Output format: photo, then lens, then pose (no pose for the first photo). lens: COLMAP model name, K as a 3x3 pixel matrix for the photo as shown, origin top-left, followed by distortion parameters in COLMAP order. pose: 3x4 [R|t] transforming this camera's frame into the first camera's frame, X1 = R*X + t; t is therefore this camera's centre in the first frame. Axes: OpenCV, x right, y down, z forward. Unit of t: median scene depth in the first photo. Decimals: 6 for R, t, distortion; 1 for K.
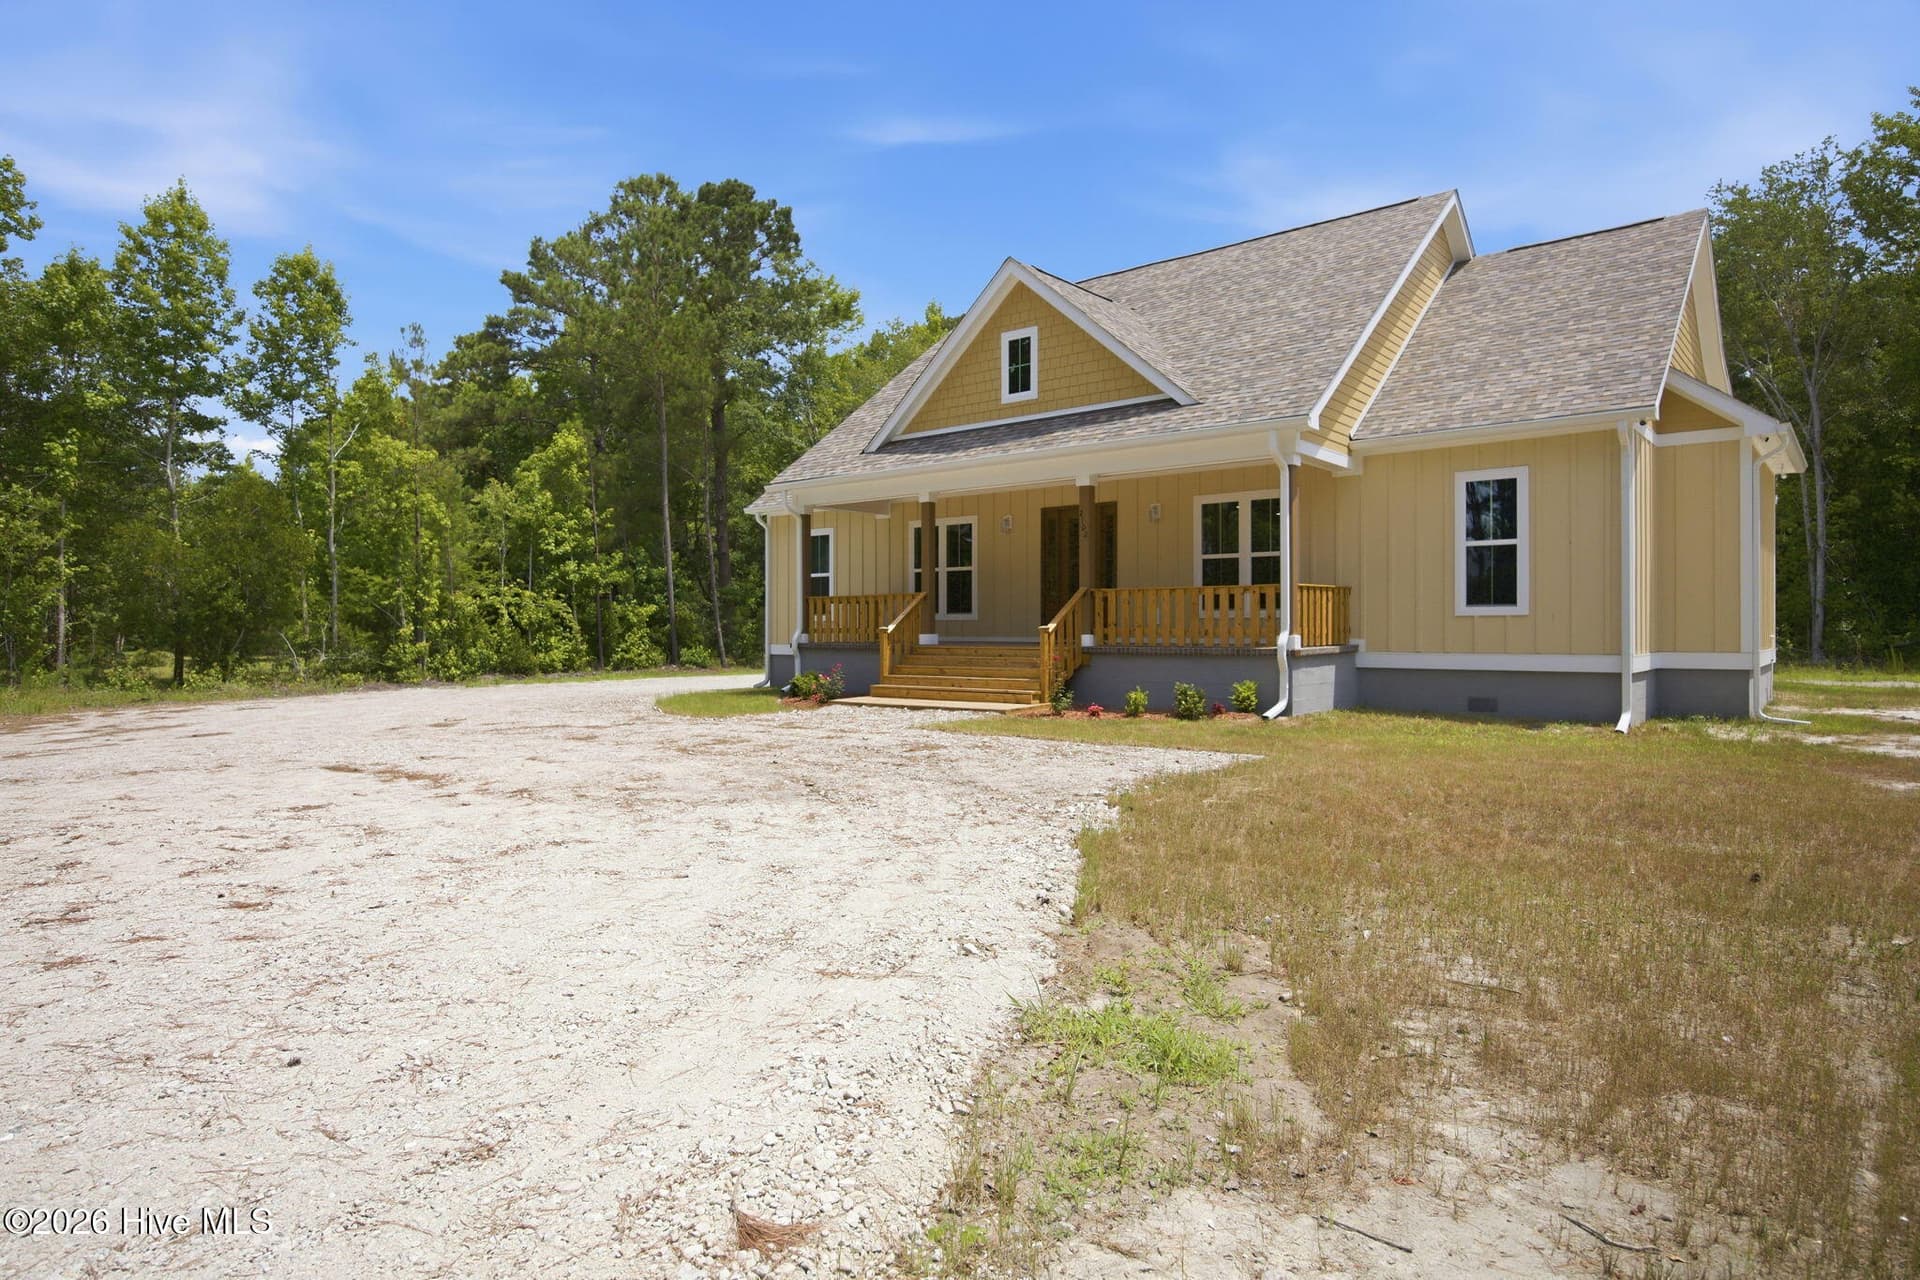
lens RADIAL K [[1107.9, 0, 940.3], [0, 1107.9, 631.7], [0, 0, 1]] dist [-0.009528, 0.002783]
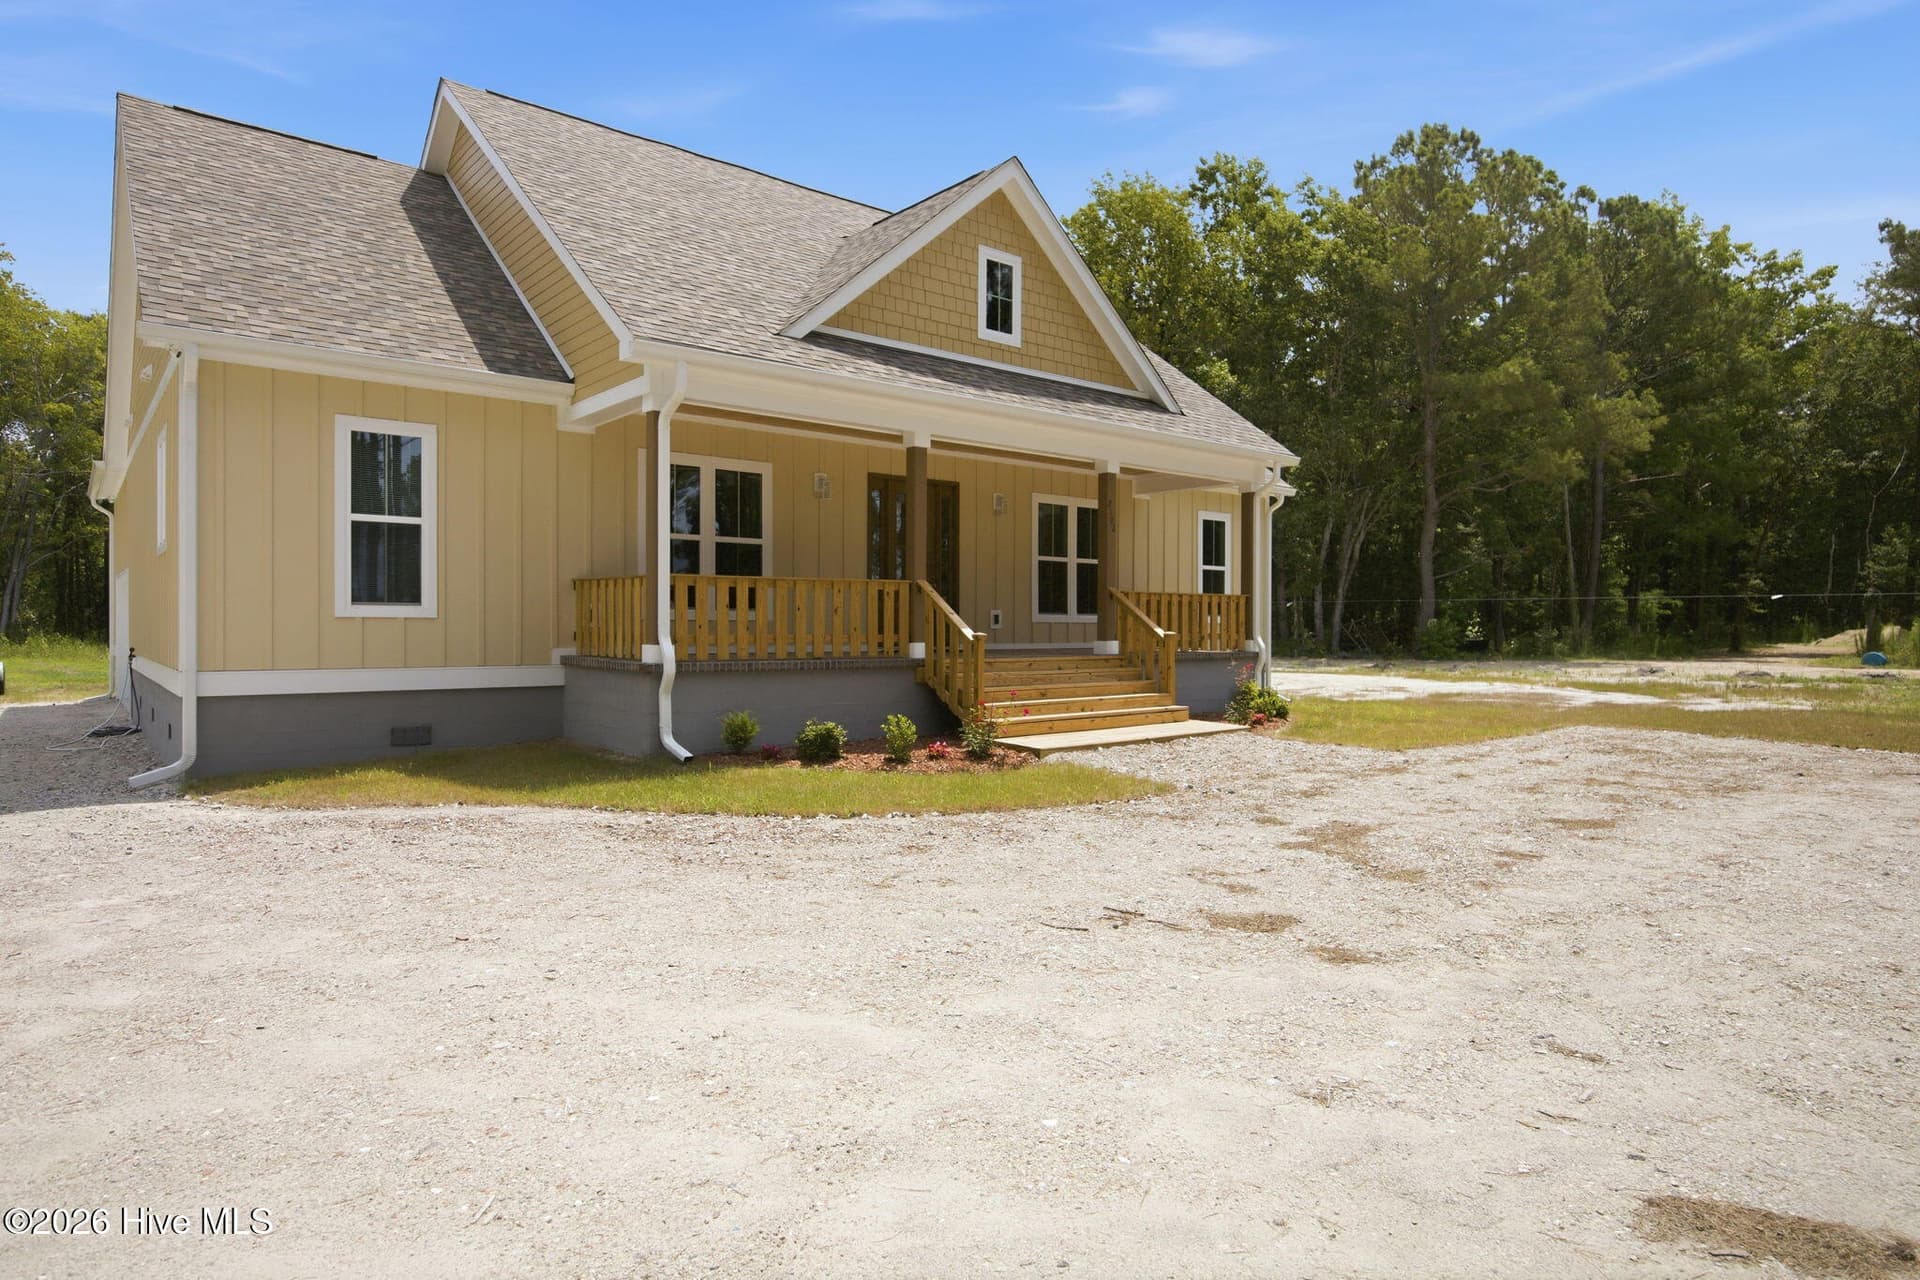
lens RADIAL K [[1107.9, 0, 971.8], [0, 1107.9, 632.2], [0, 0, 1]] dist [-0.009528, 0.002783]
pose [[0.146951, -0.001002, 0.989143, -0.727890], [0.002096, 0.999998, 0.000701, -0.004750], [-0.989142, 0.001971, 0.146953, 0.936213]]
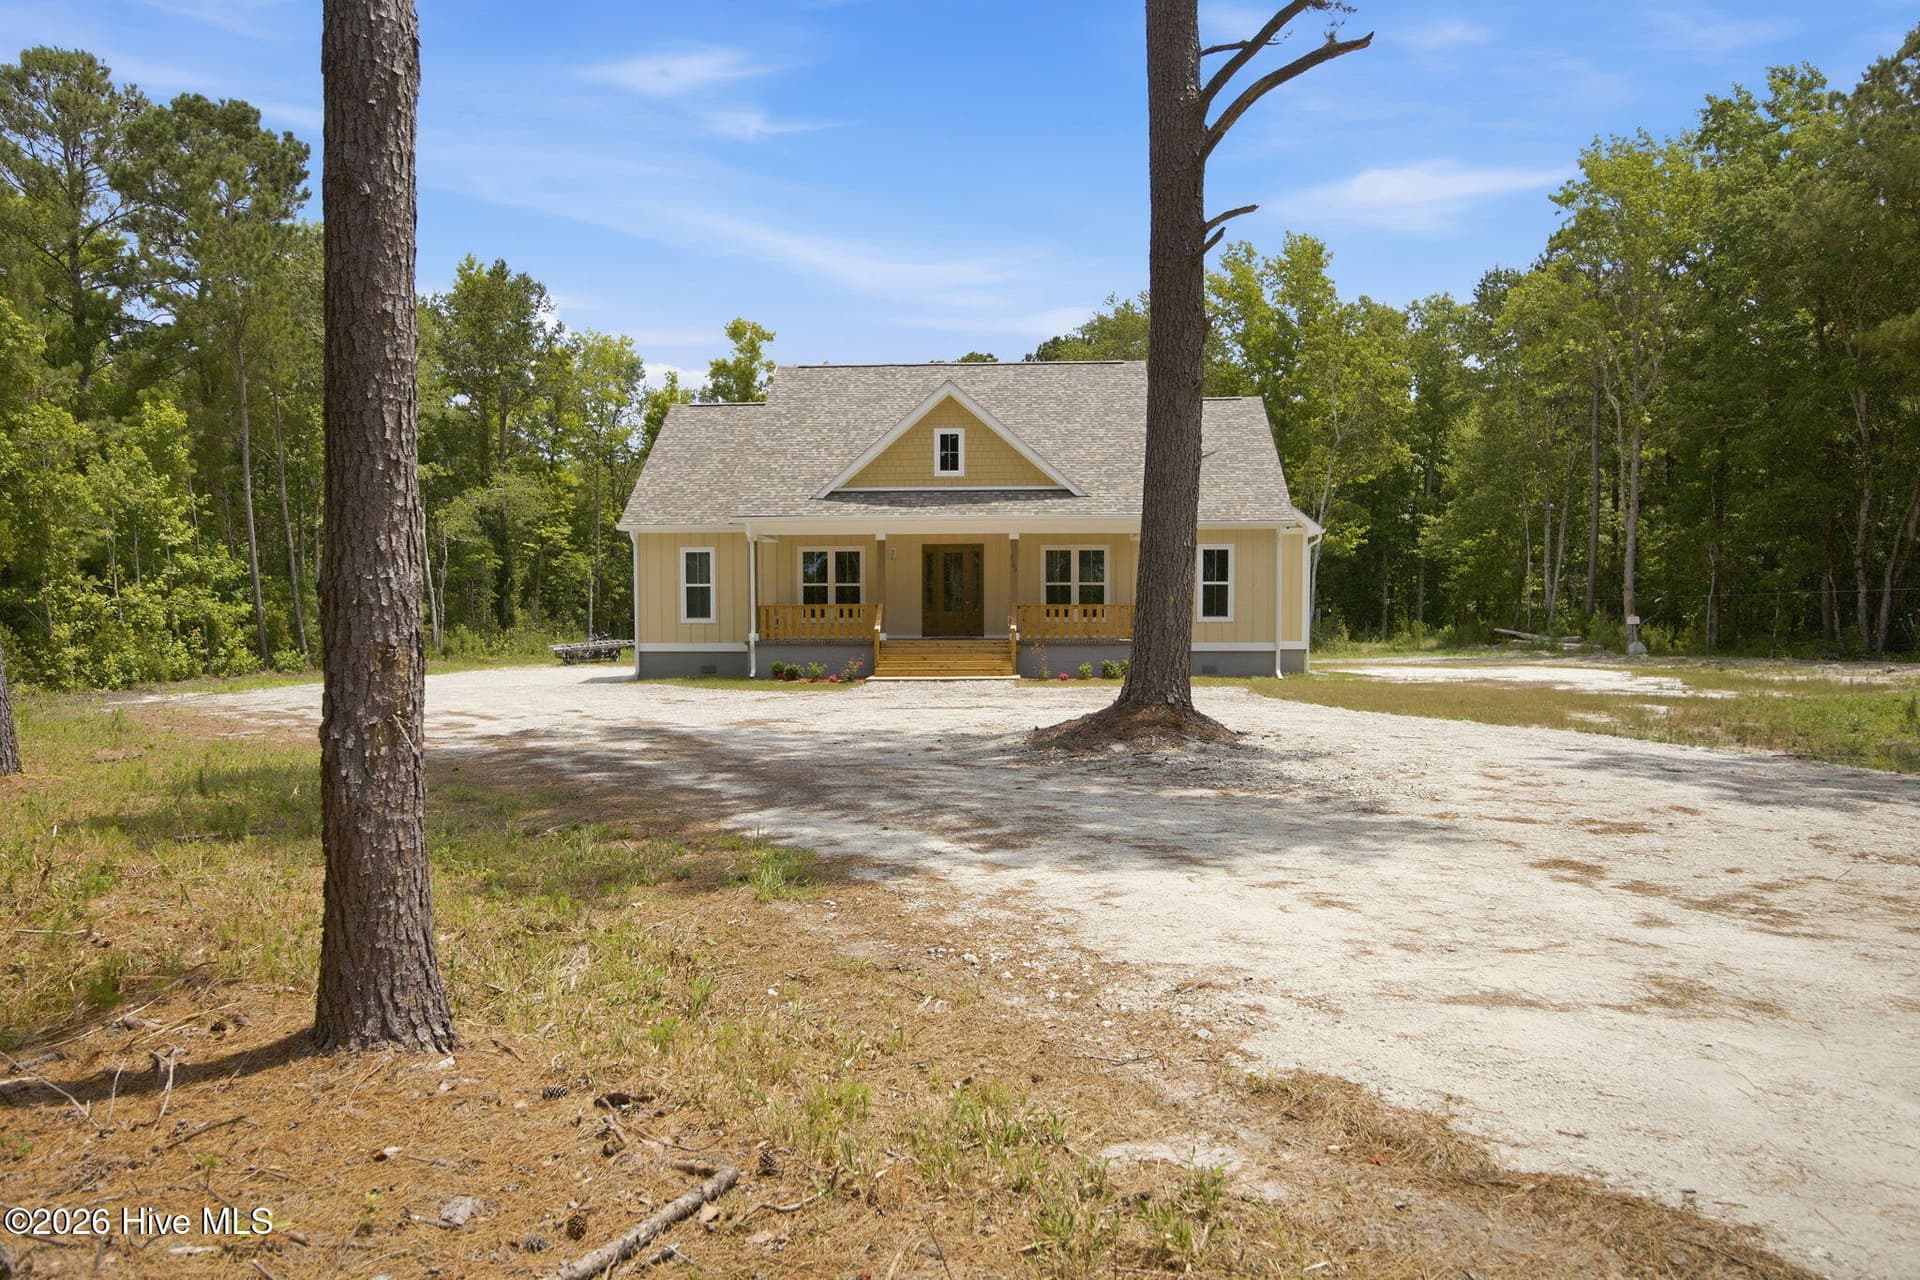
lens RADIAL K [[1356.2, 0, 953.3], [0, 1356.2, 728.5], [0, 0, 1]] dist [-0.020371, 0.009386]
pose [[0.791936, -0.045248, 0.608925, -1.088841], [0.003306, 0.997554, 0.069826, 0.003300], [-0.610595, -0.053285, 0.790149, -0.481536]]
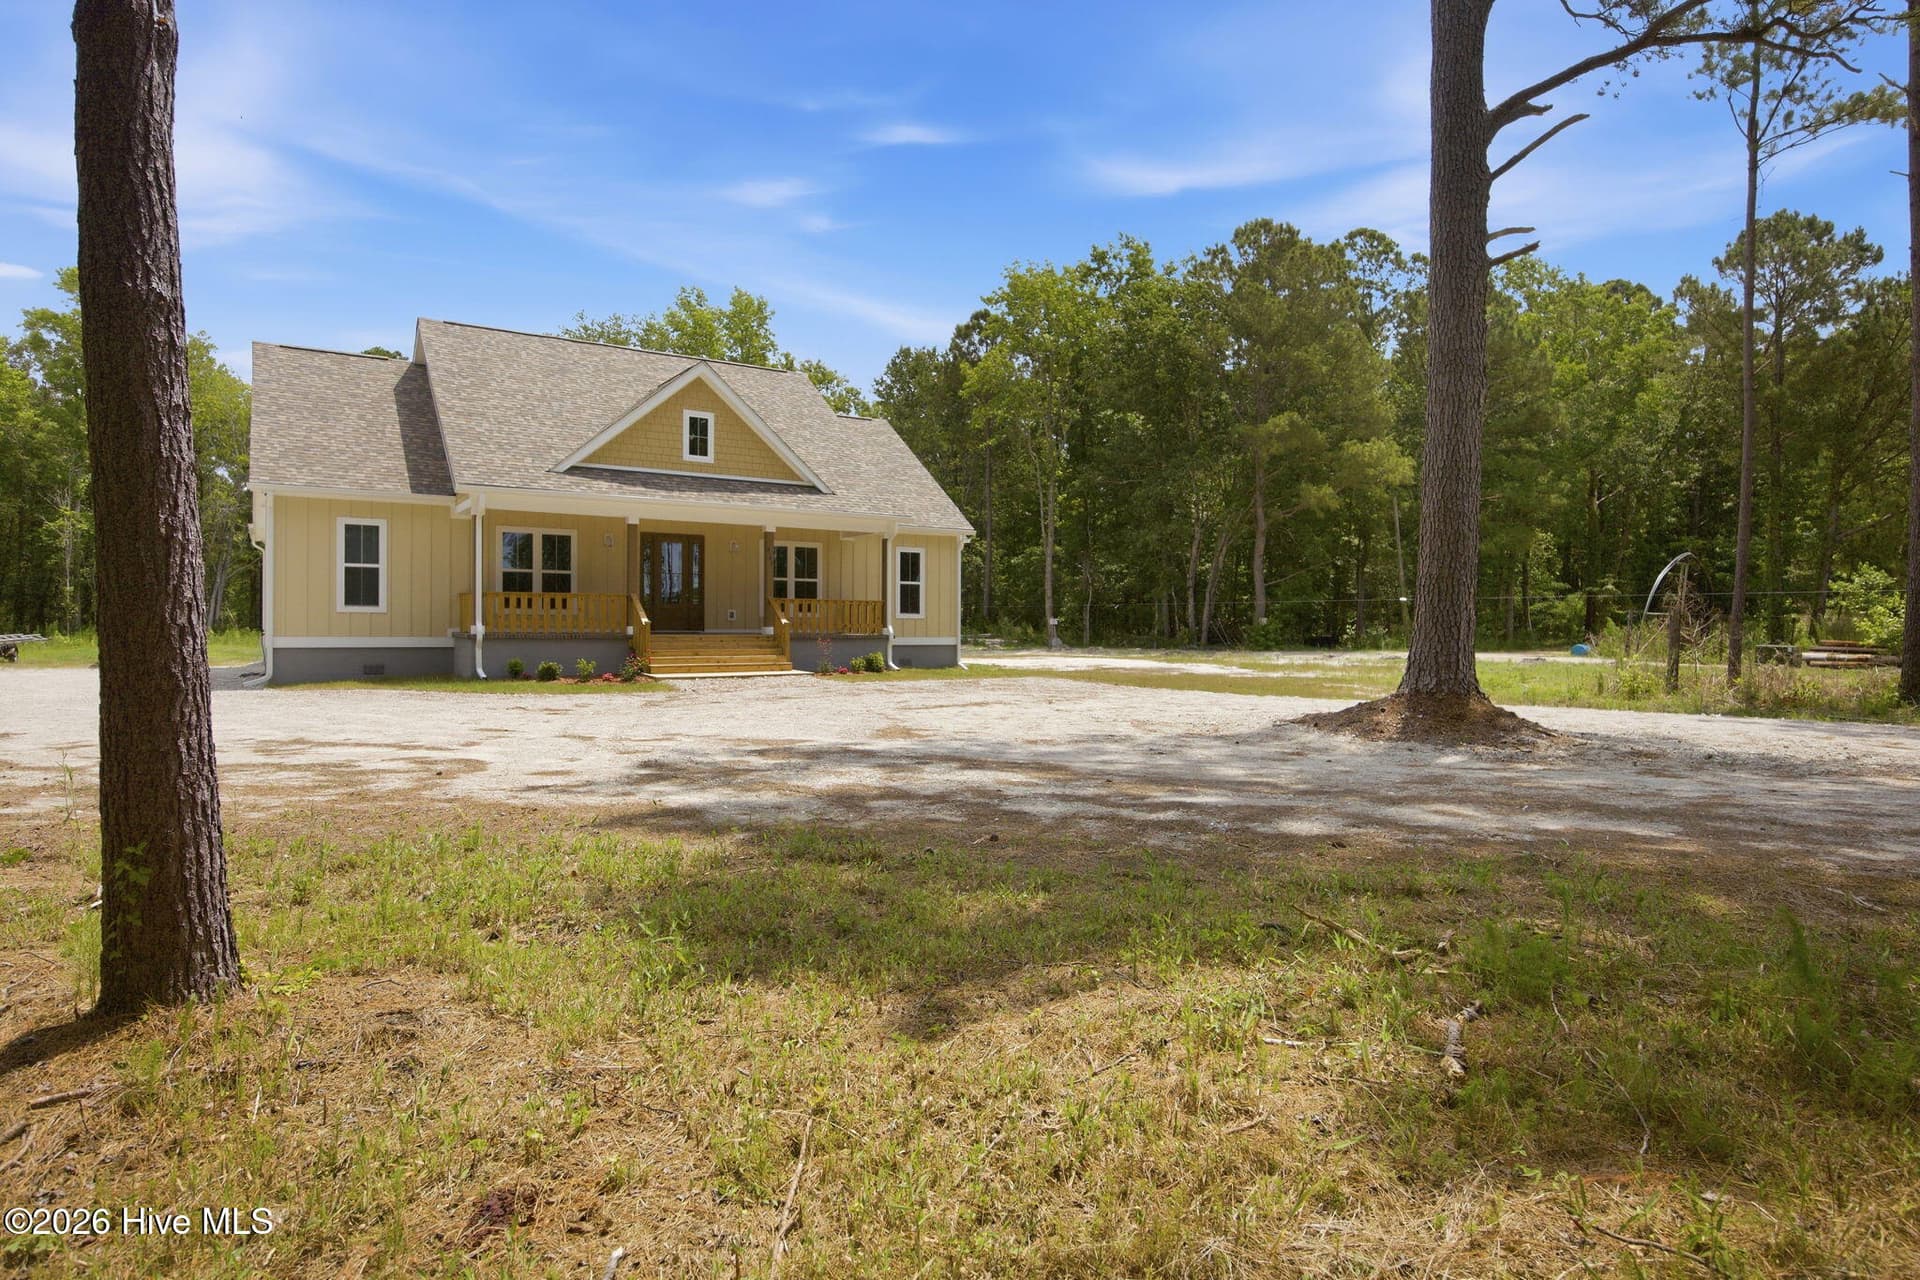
lens RADIAL K [[1107.9, 0, 970.9], [0, 1107.9, 635.1], [0, 0, 1]] dist [-0.009528, 0.002783]
pose [[0.265776, -0.001567, 0.964034, -1.239441], [-0.001605, 0.999997, 0.002068, 0.009877], [-0.964033, -0.002097, 0.265773, 0.298997]]
